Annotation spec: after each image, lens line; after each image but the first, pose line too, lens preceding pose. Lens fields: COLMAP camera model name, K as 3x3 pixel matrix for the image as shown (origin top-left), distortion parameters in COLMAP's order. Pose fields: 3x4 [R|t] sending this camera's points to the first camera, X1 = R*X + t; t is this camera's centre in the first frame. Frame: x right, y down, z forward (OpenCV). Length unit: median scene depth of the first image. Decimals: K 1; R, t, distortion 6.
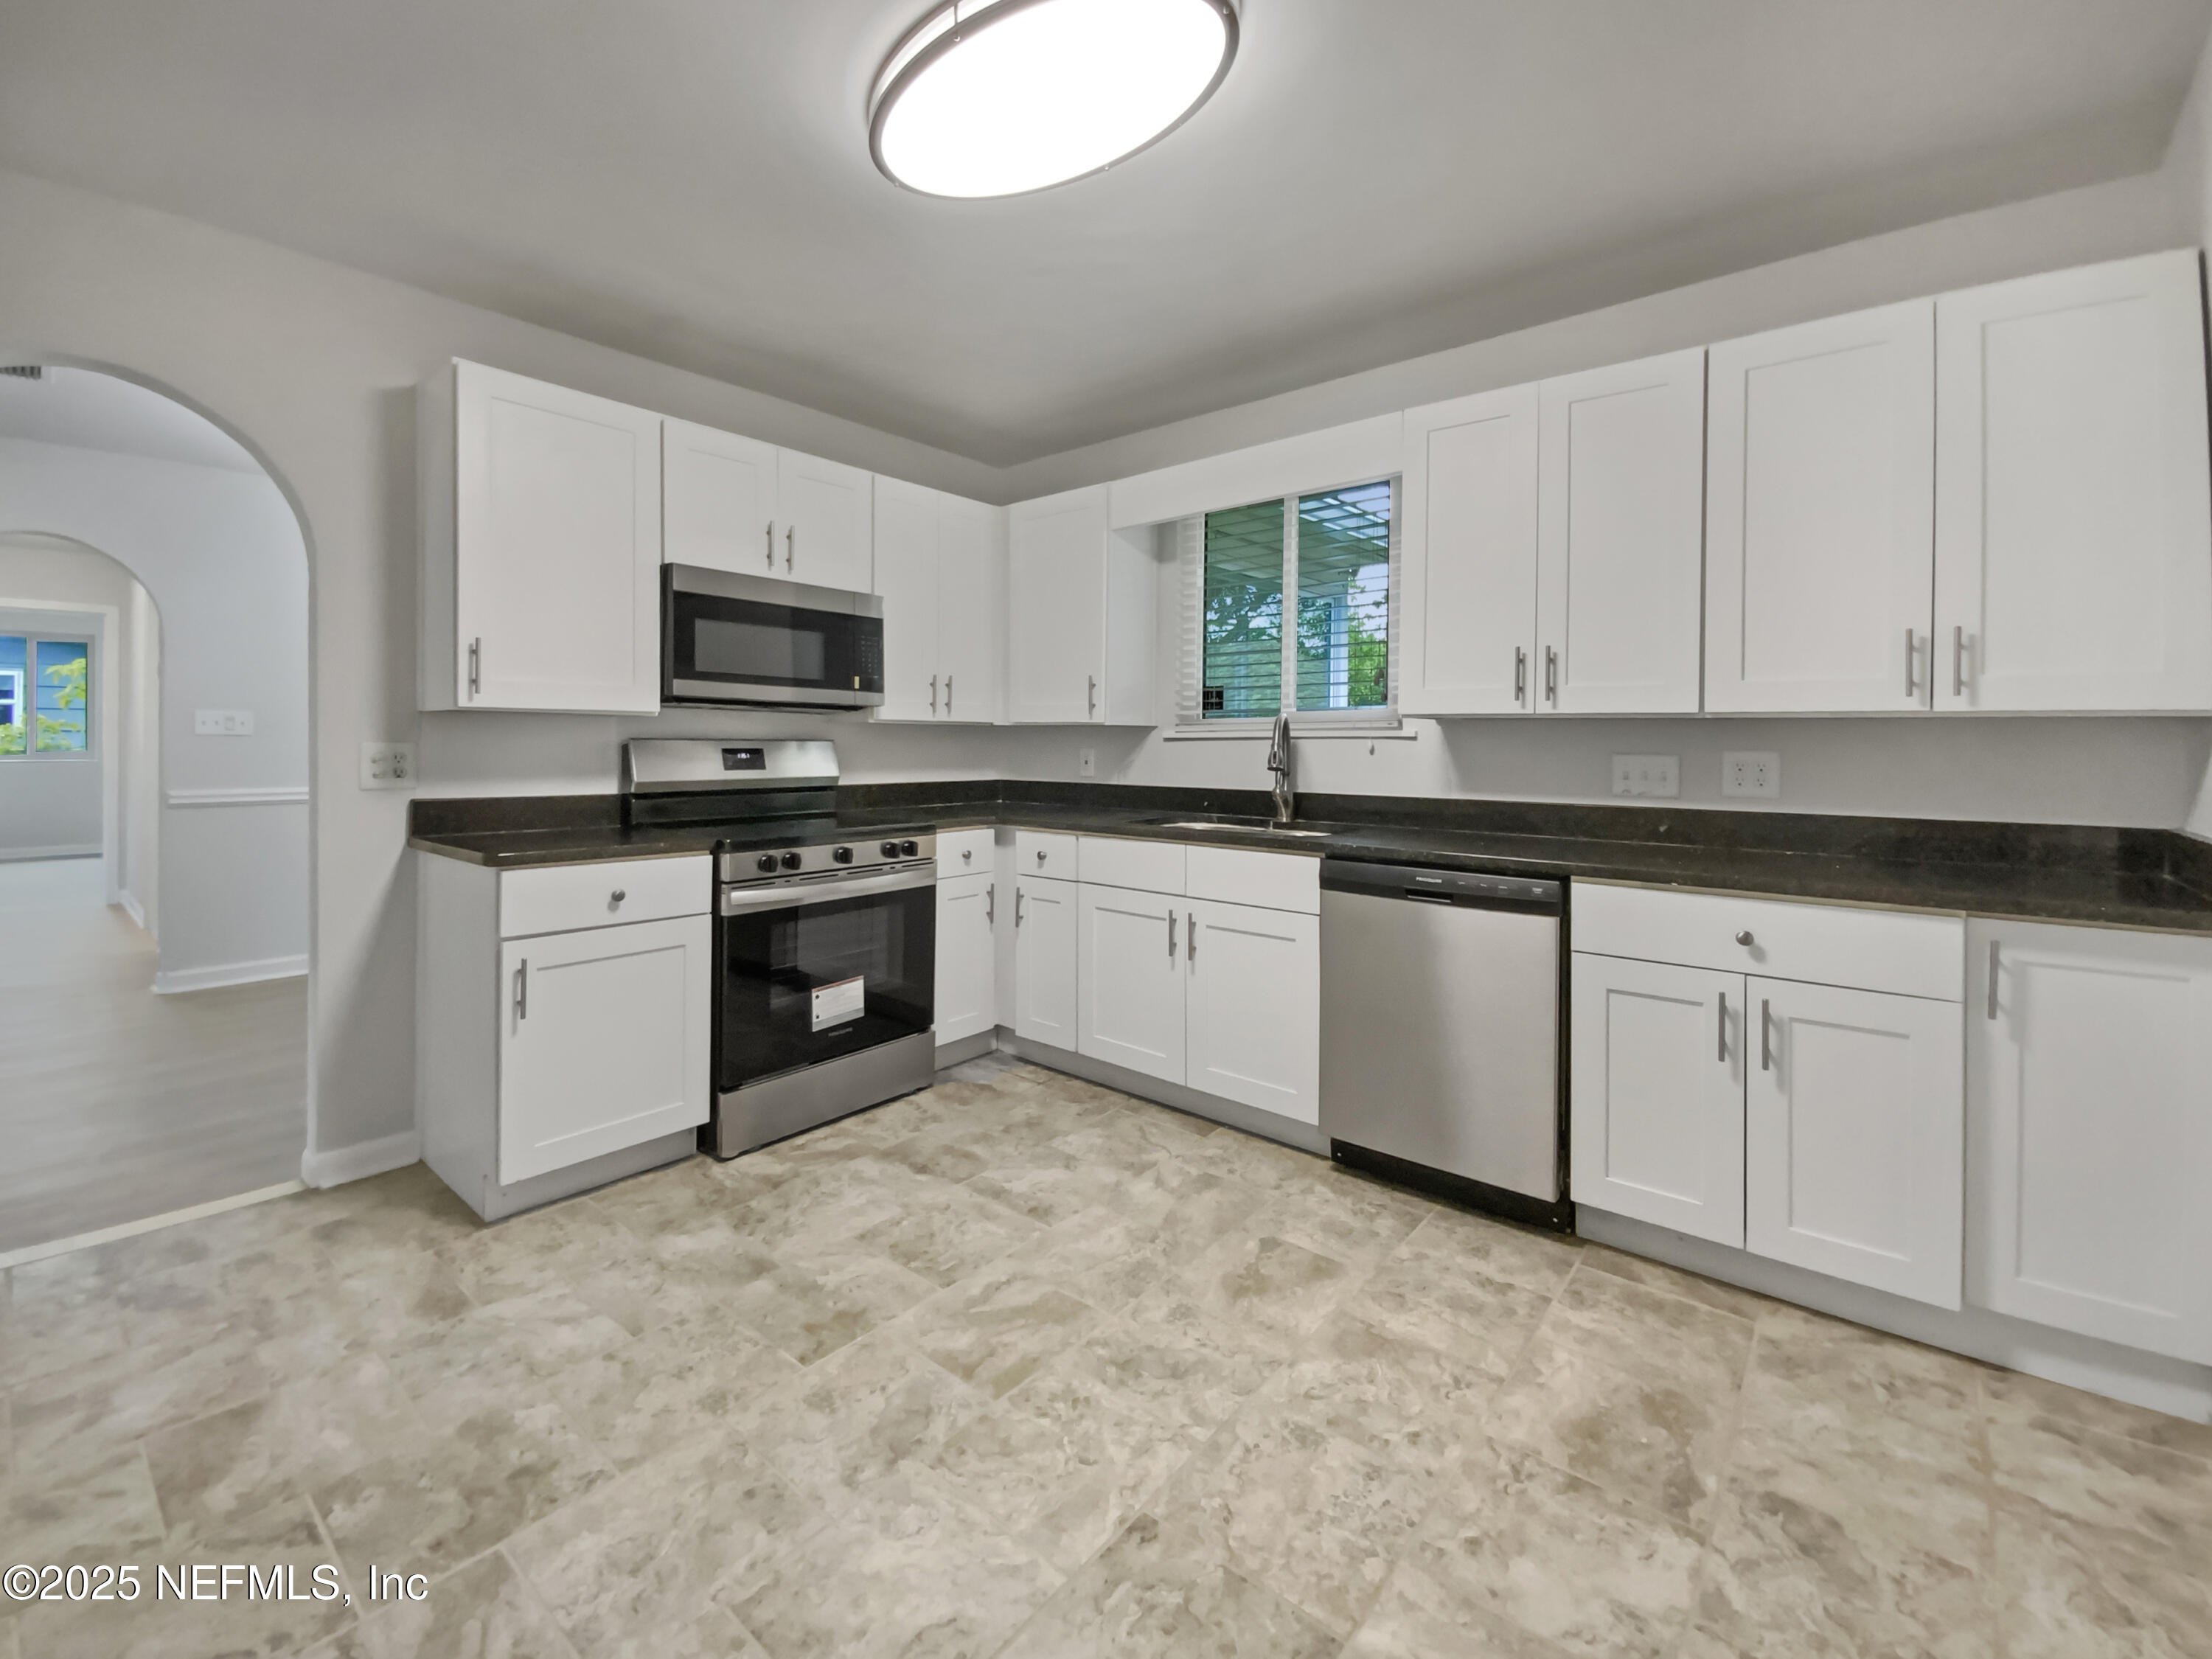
lens RADIAL K [[908.2, 0, 1100.3], [0, 908.2, 747.5], [0, 0, 1]] dist [0.027520, -0.015346]
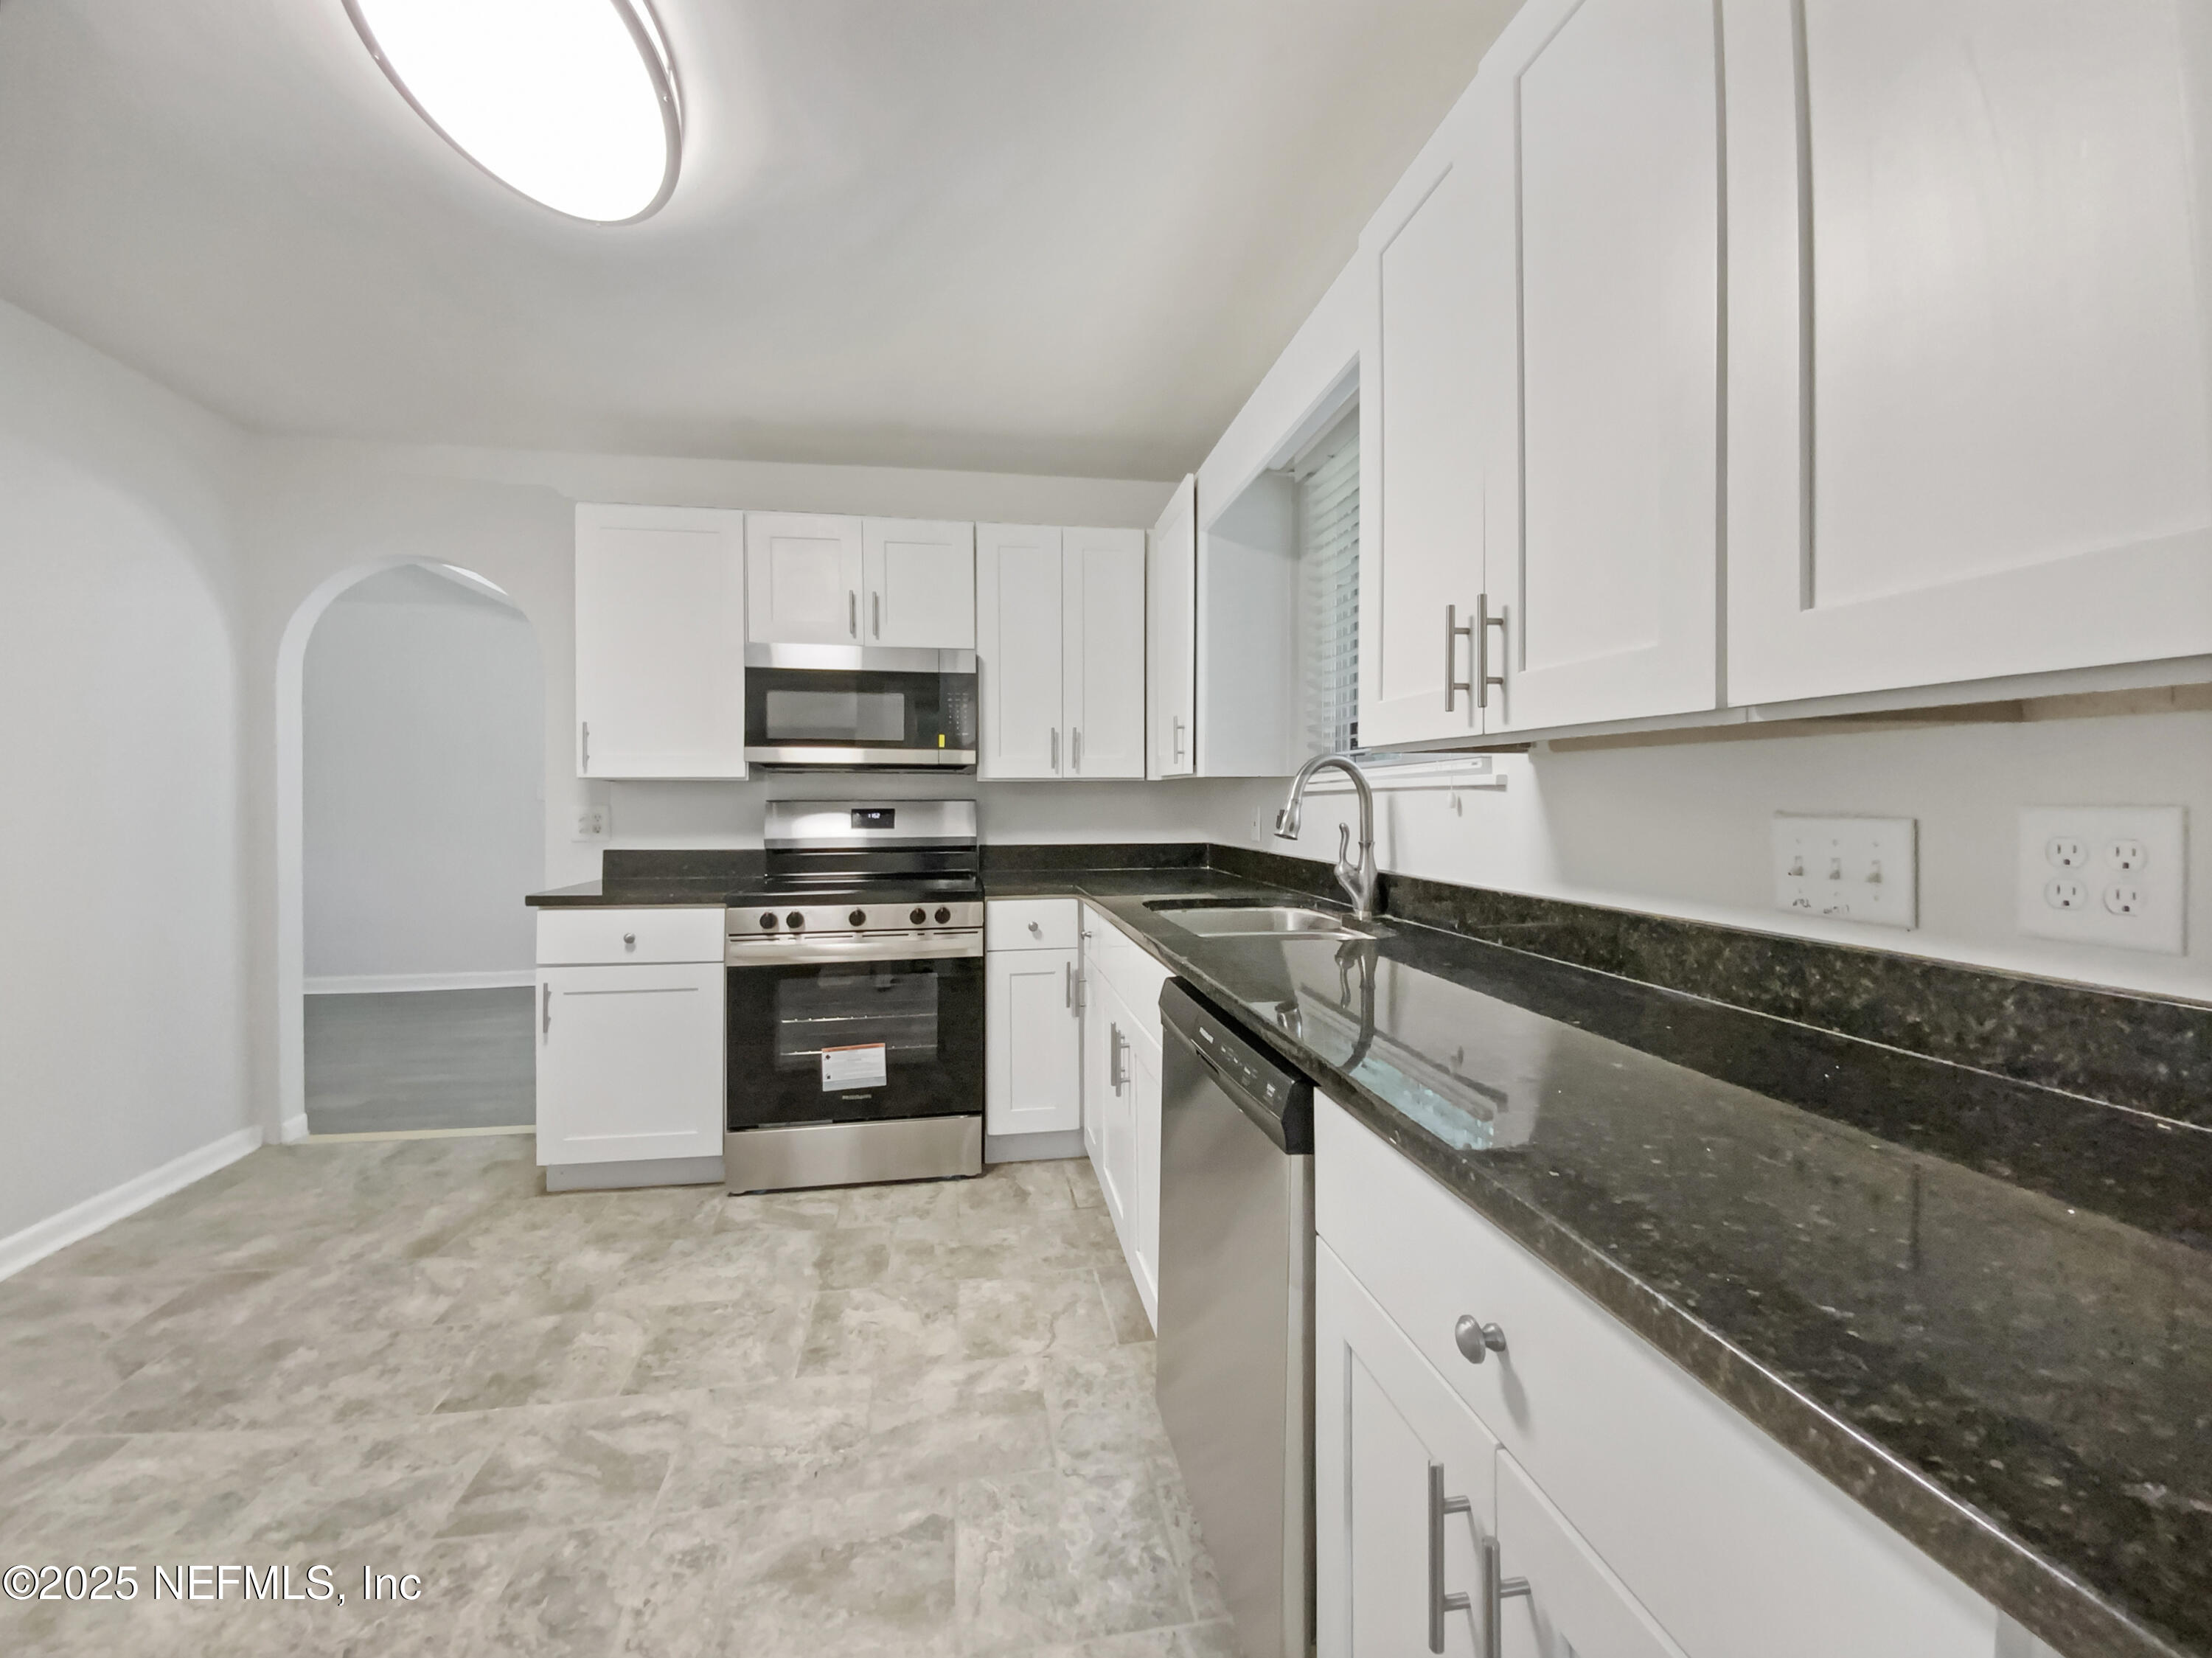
lens RADIAL K [[903.5, 0, 1082.3], [0, 903.5, 794.5], [0, 0, 1]] dist [0.021776, -0.013180]
pose [[0.765339, -0.013793, -0.643479, 0.591775], [0.006596, 0.999886, -0.013587, 0.000195], [0.643593, 0.006154, 0.765343, 0.448020]]
